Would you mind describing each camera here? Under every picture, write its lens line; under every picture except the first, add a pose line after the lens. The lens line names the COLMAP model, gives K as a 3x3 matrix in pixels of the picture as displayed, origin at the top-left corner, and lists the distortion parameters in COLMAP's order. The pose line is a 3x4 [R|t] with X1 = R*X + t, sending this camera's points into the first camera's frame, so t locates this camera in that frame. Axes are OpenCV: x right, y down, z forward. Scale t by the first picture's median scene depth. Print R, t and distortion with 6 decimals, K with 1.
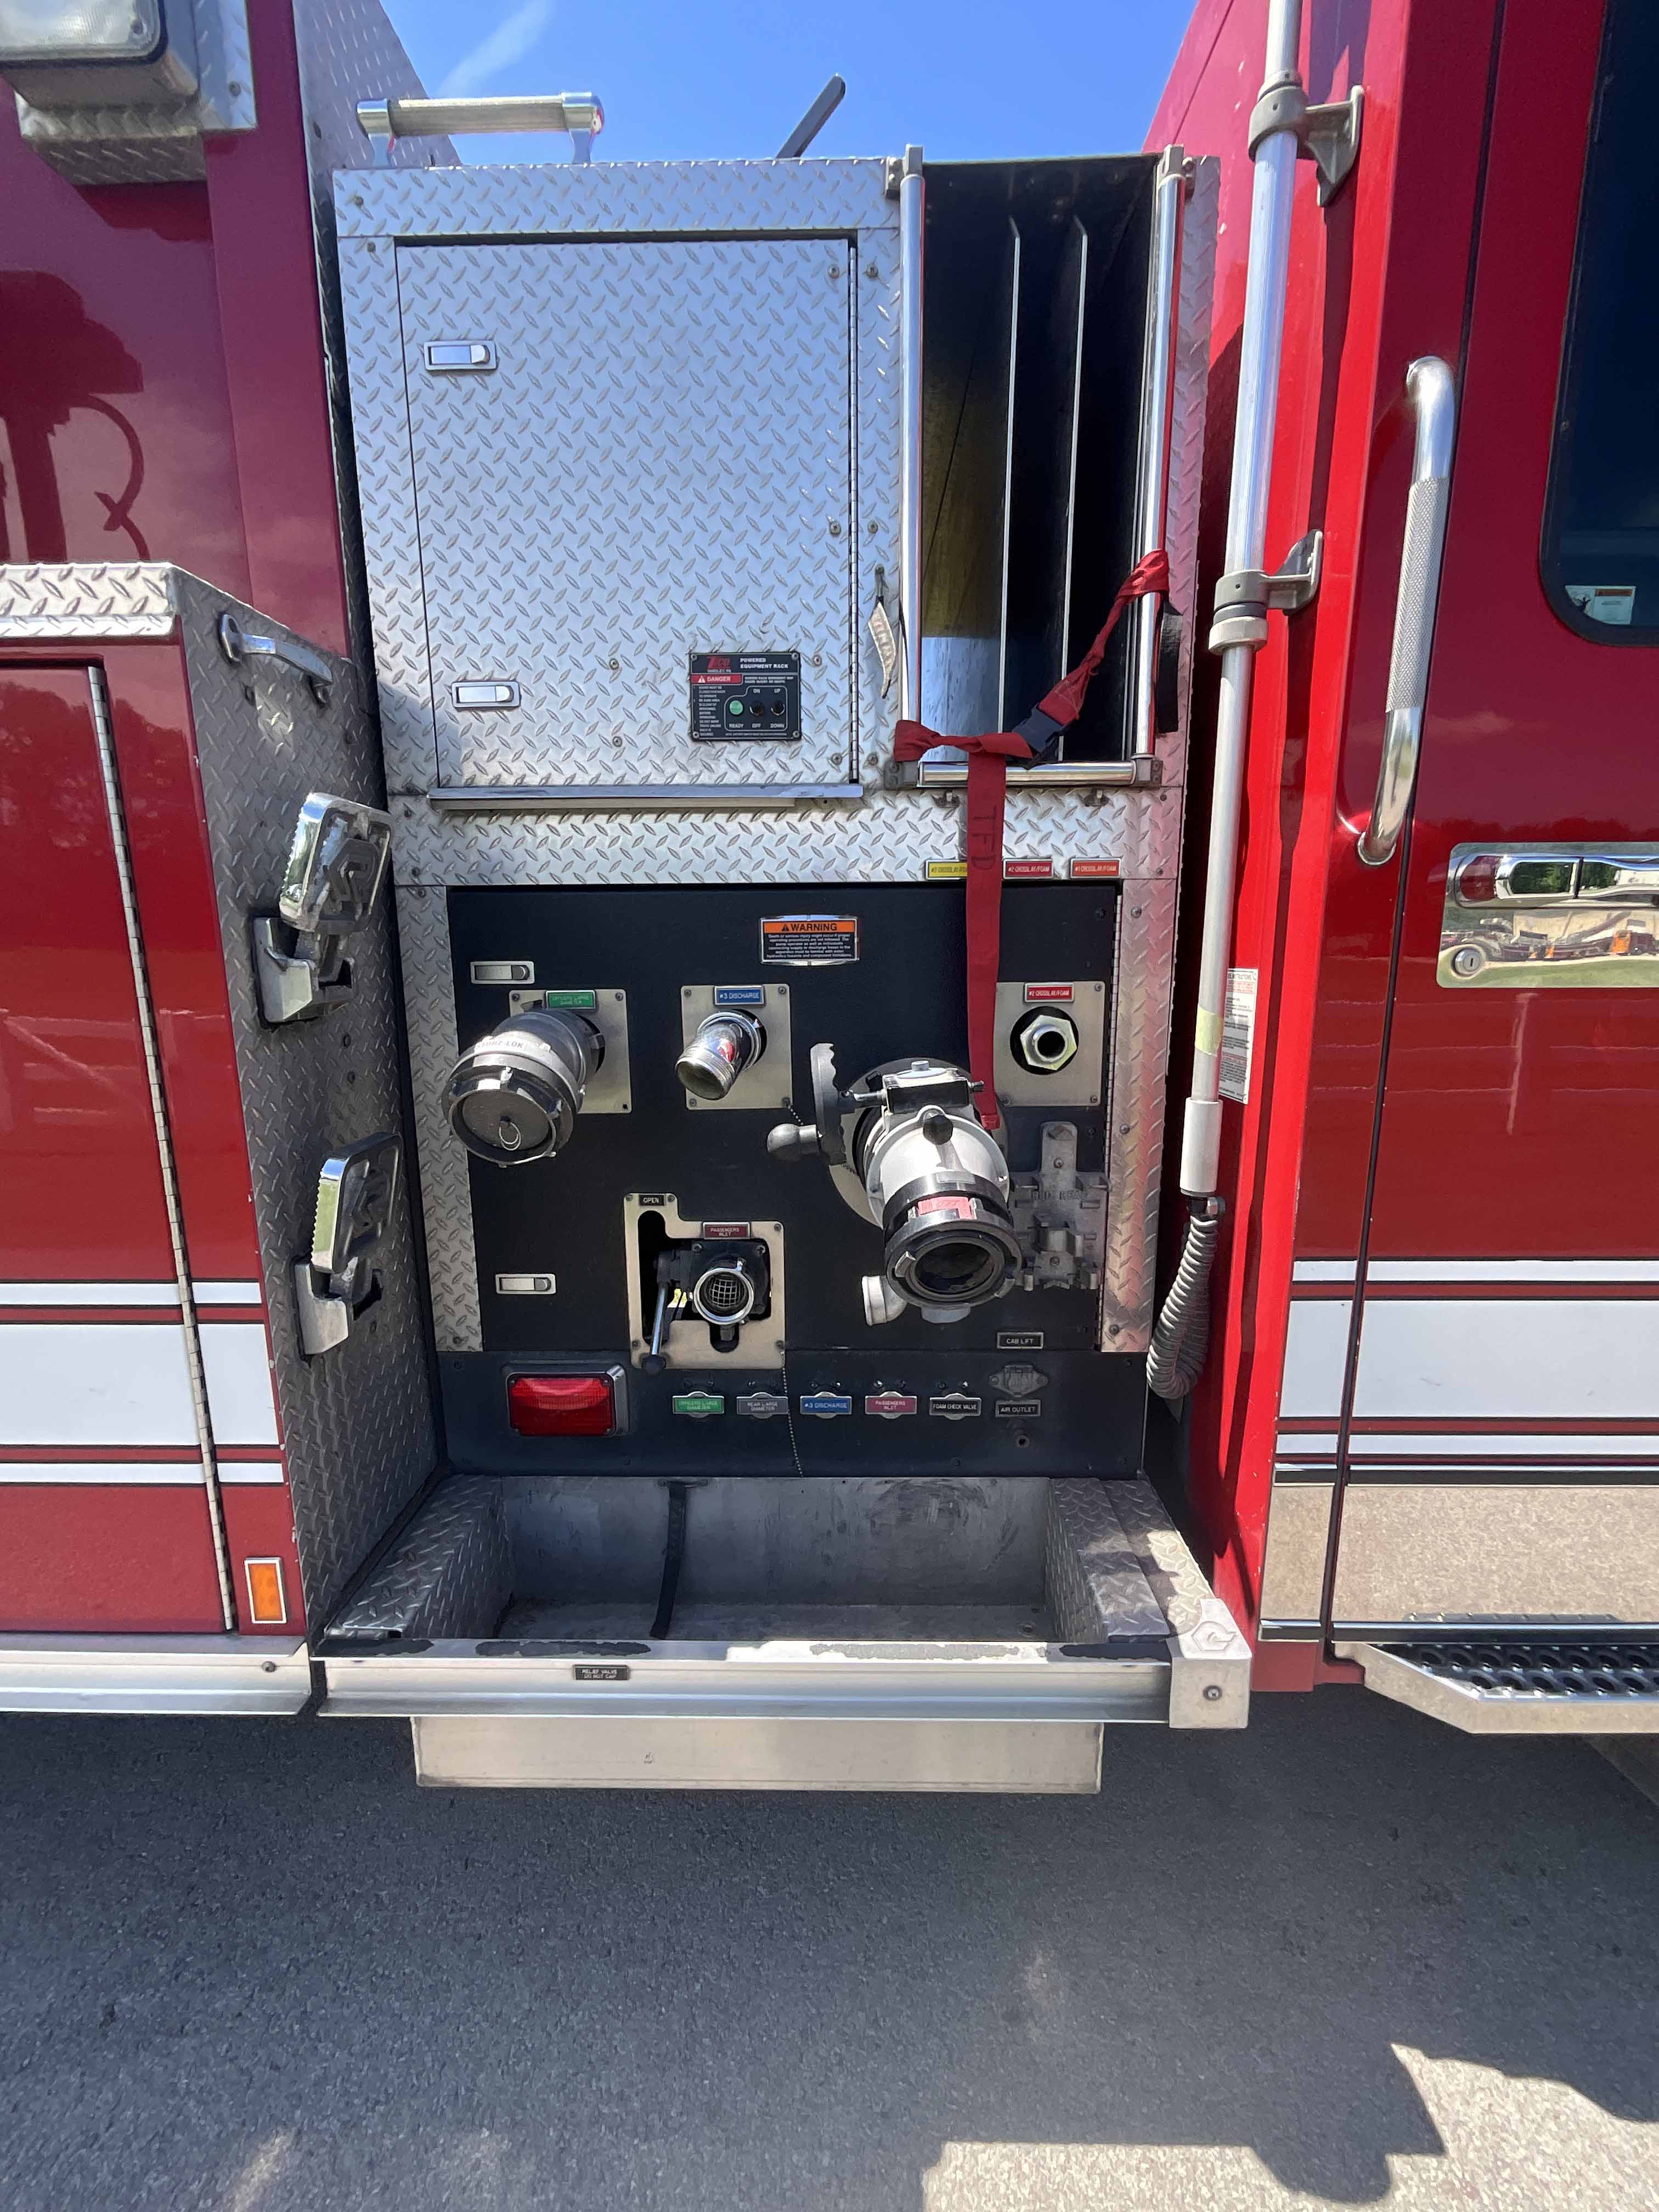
lens RADIAL K [[897.5, 0, 833.5], [0, 897.5, 1106.2], [0, 0, 1]] dist [0.003716, -0.000648]
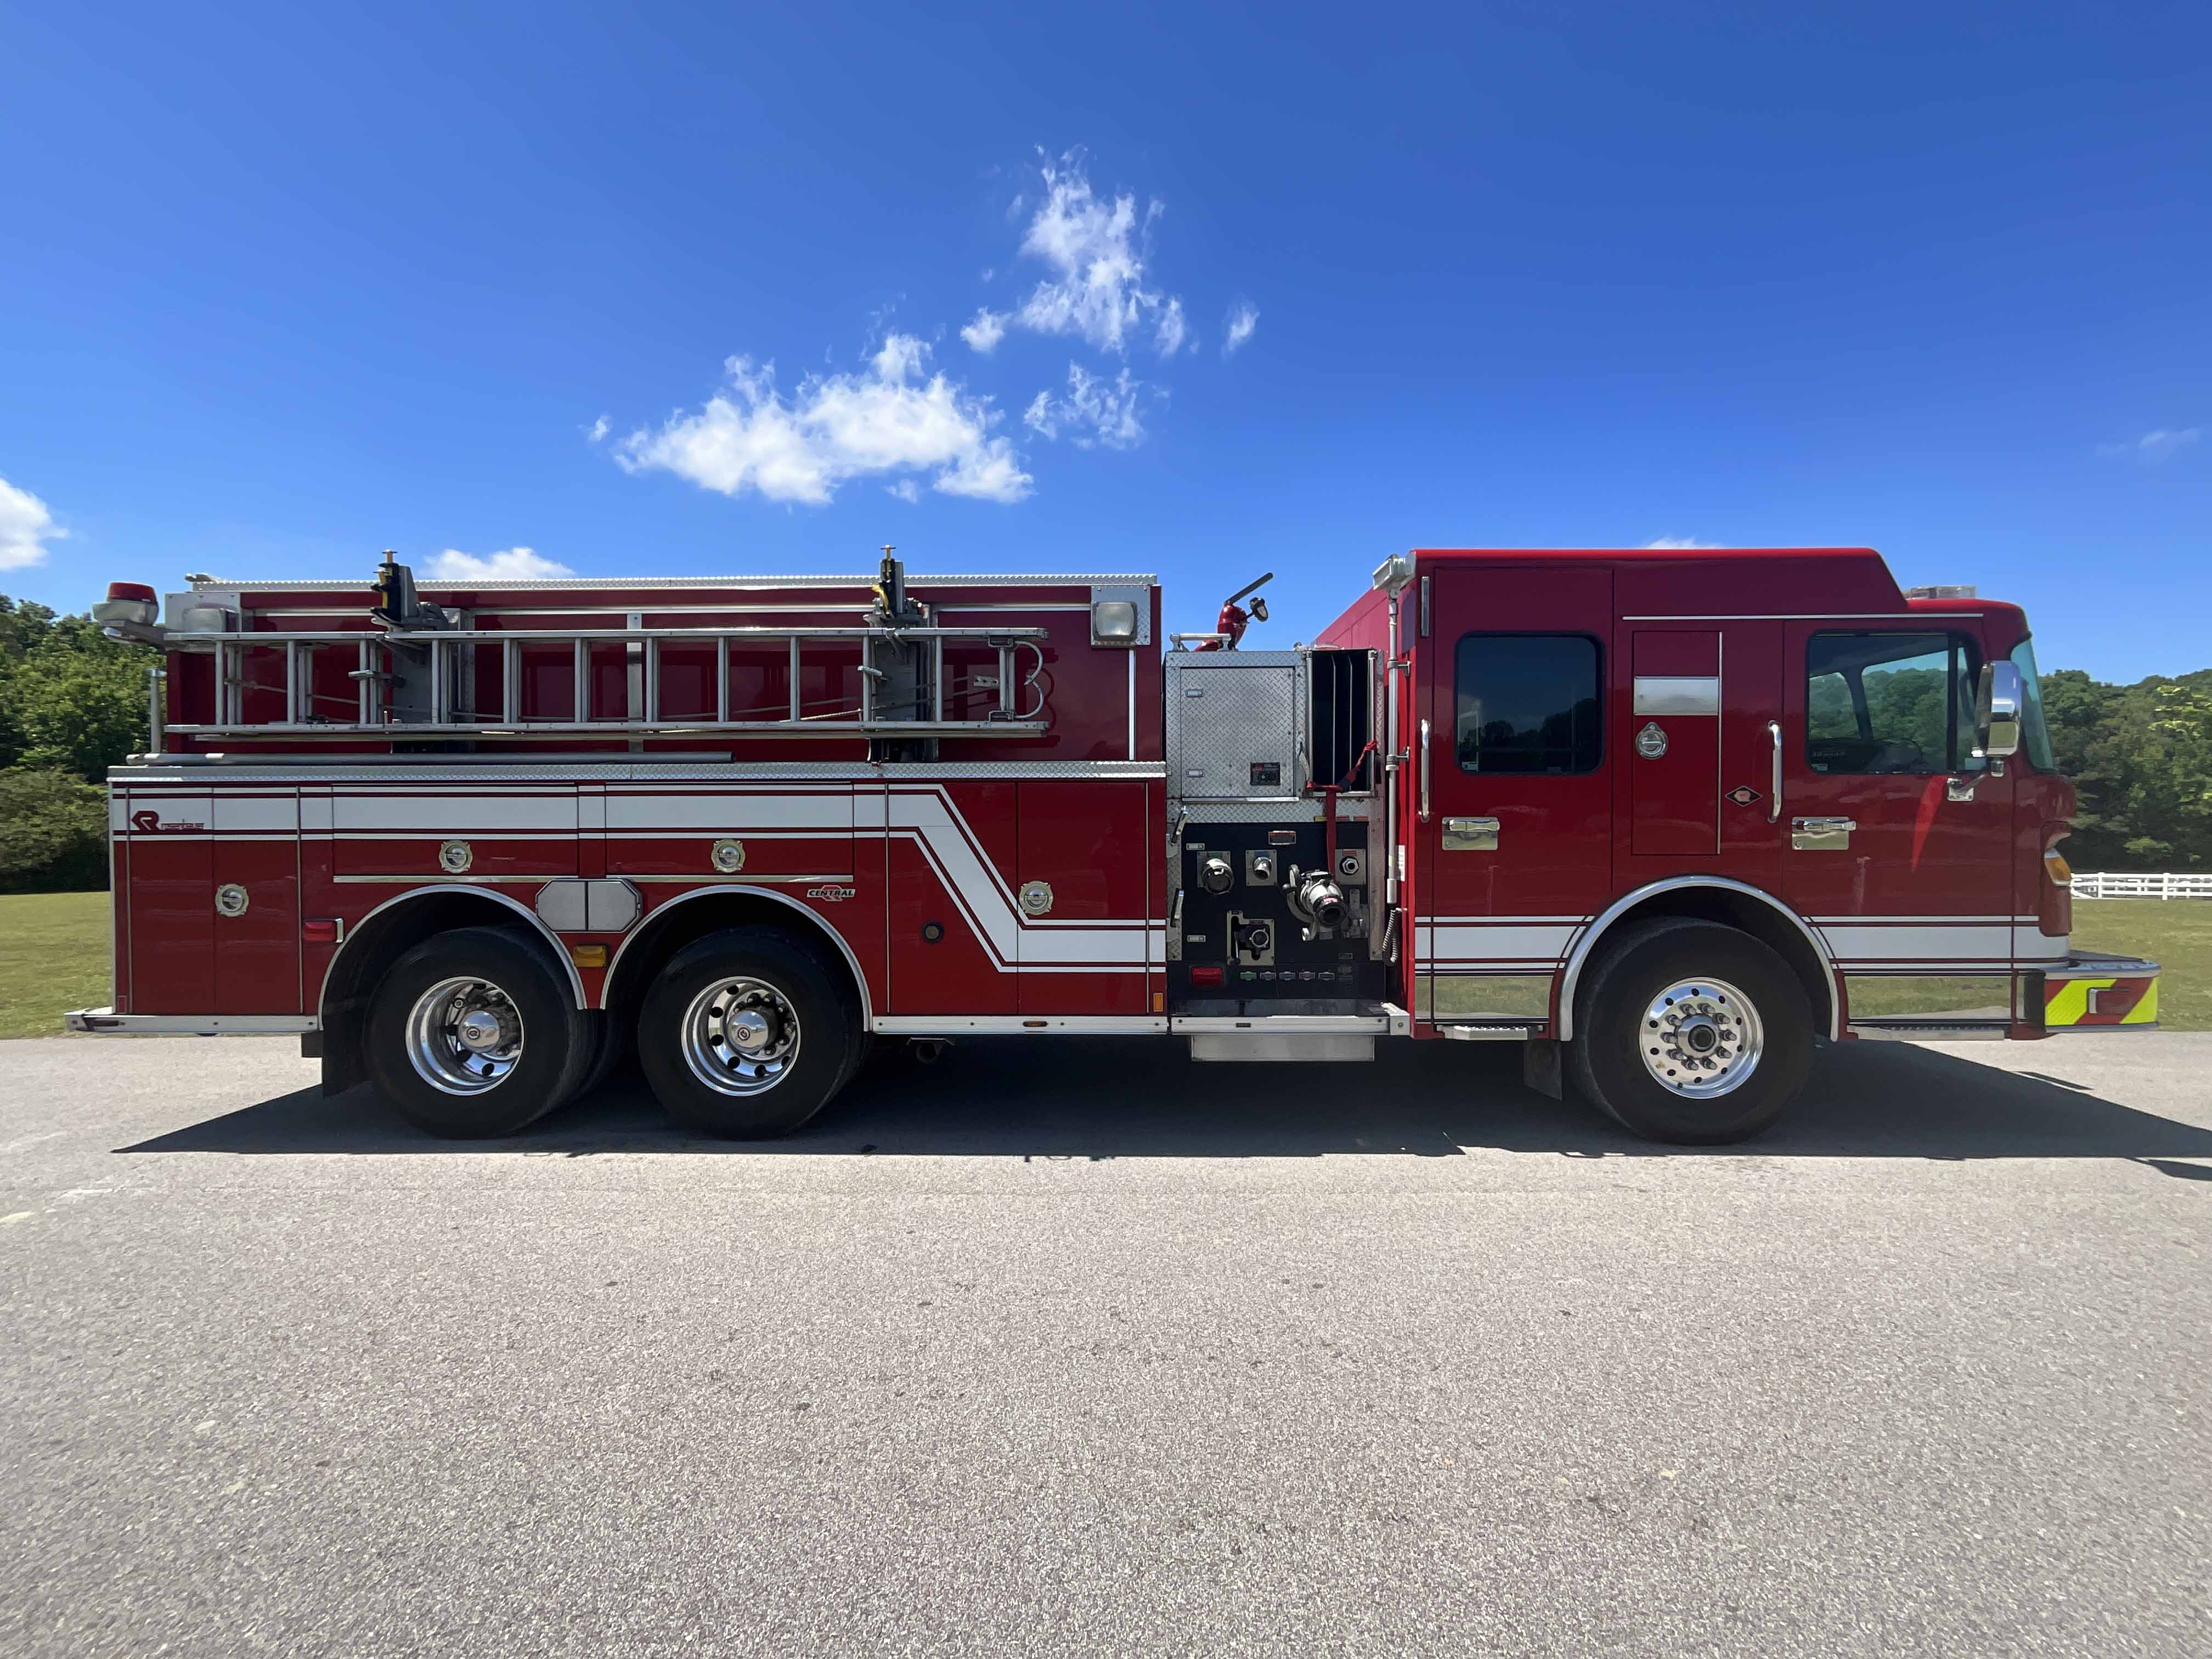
lens RADIAL K [[897.5, 0, 1105.1], [0, 897.5, 834.2], [0, 0, 1]] dist [0.003716, -0.000648]
pose [[0.999982, 0.000683, -0.005961, -0.761968], [-0.001687, 0.985447, -0.169975, 0.439827], [0.005759, 0.169982, 0.985430, -2.713218]]
